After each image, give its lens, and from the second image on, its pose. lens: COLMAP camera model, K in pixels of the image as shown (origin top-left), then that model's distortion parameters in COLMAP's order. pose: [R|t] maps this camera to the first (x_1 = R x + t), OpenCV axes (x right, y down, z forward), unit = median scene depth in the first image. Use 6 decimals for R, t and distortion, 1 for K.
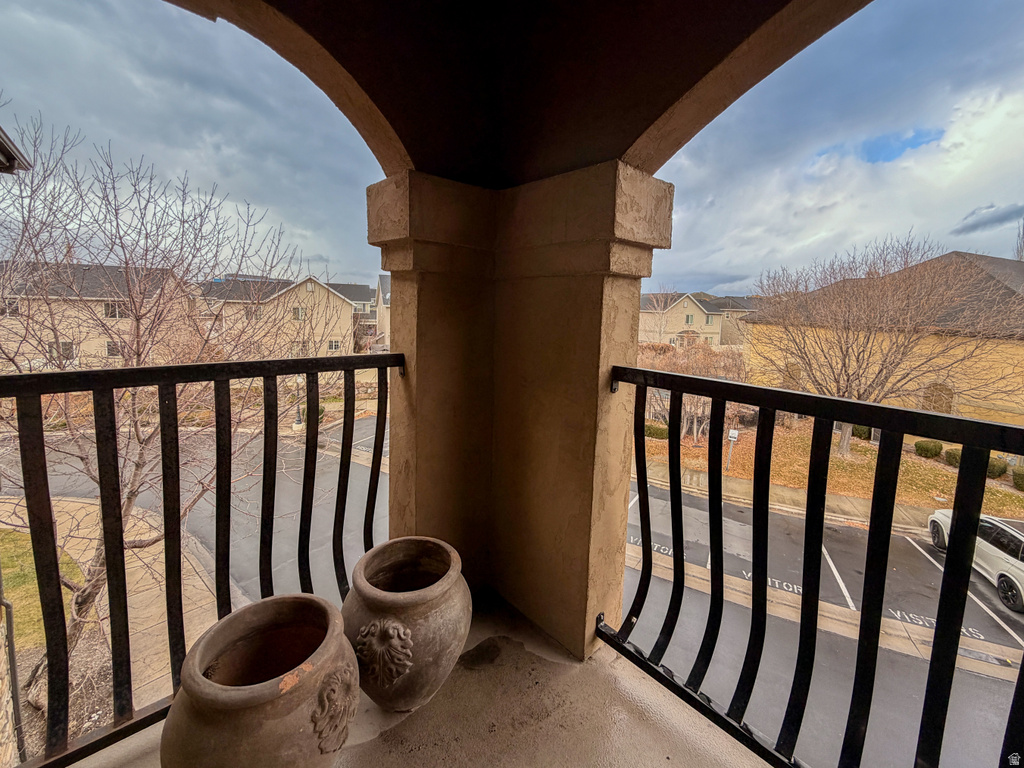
lens RADIAL K [[461.1, 0, 512.0], [0, 461.1, 384.0], [0, 0, 1]] dist [-0.034771, -0.000468]
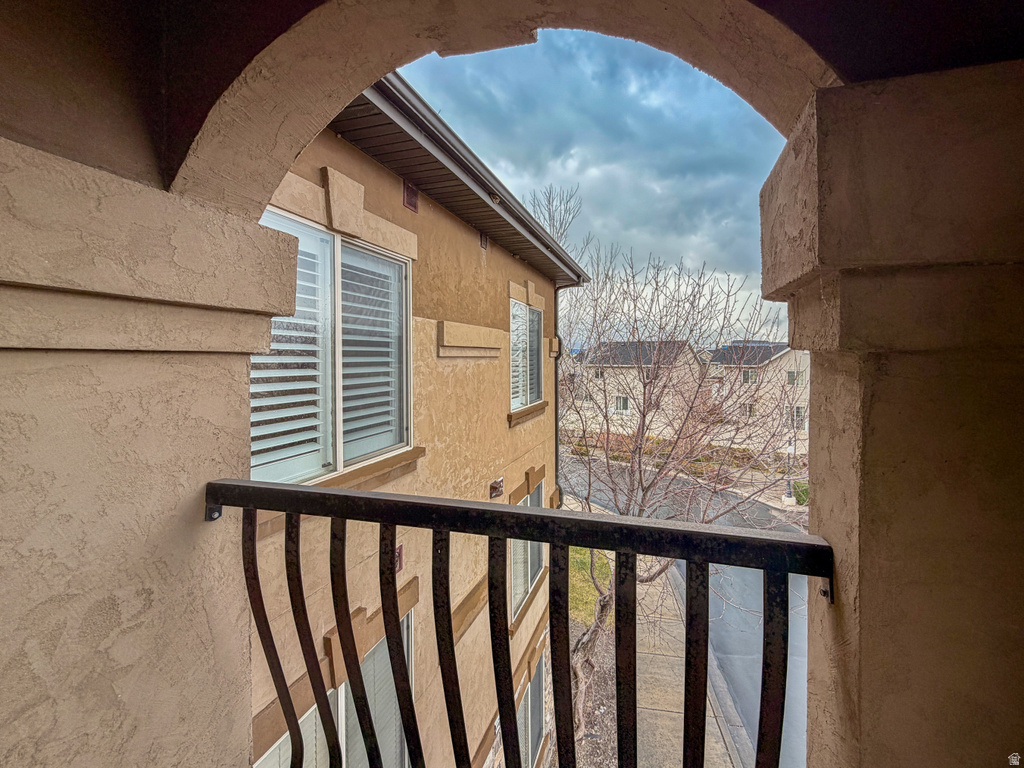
lens RADIAL K [[461.1, 0, 512.0], [0, 461.1, 384.0], [0, 0, 1]] dist [-0.034771, -0.000468]
pose [[0.524991, -0.003675, -0.851100, -0.039077], [-0.112930, 0.990848, -0.073938, -0.147105], [0.843582, 0.134931, 0.519771, 0.526923]]
